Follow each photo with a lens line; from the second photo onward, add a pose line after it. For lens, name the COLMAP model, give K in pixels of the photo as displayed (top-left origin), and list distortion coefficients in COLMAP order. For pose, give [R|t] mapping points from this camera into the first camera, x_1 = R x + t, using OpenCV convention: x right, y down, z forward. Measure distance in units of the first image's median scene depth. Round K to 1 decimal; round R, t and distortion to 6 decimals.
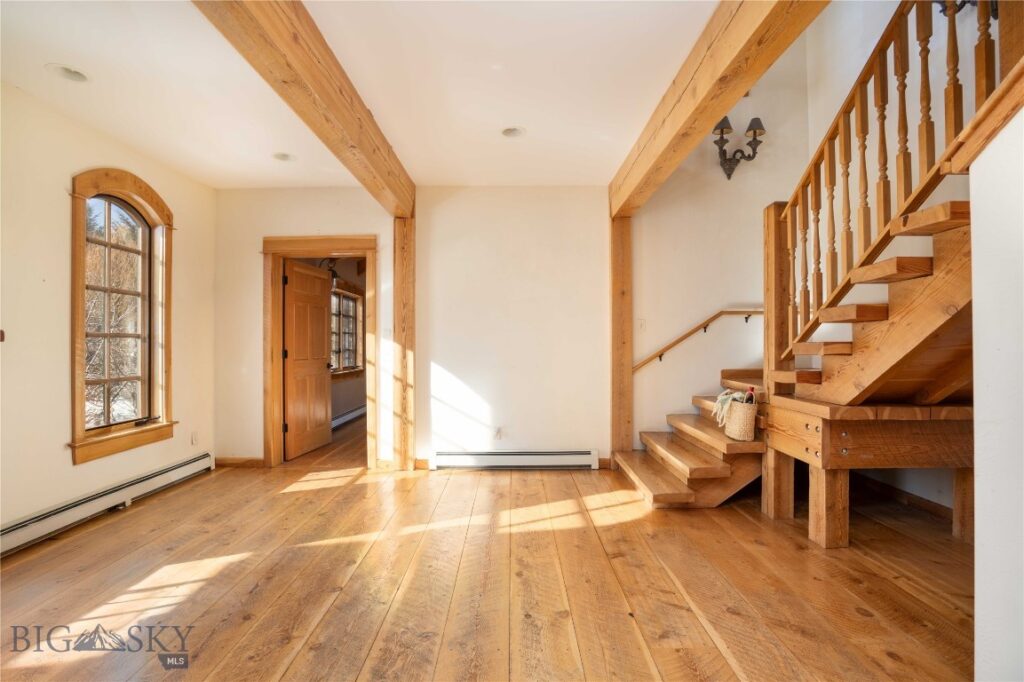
lens RADIAL K [[475.9, 0, 512.6], [0, 475.9, 341.1], [0, 0, 1]] dist [-0.025650, 0.000710]
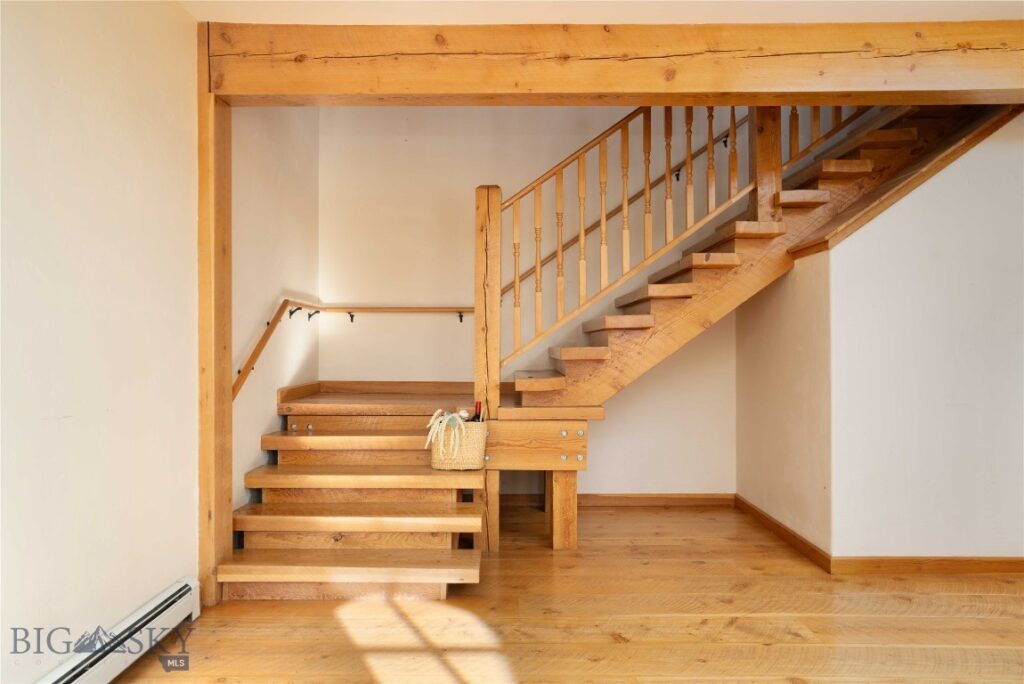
lens RADIAL K [[676.4, 0, 511.9], [0, 676.4, 341.6], [0, 0, 1]] dist [0.004986, 0.001217]
pose [[0.005038, 0.011226, 0.999924, -0.924459], [-0.004275, 0.999928, -0.011204, 0.008350], [-0.999978, -0.004218, 0.005085, 1.284803]]
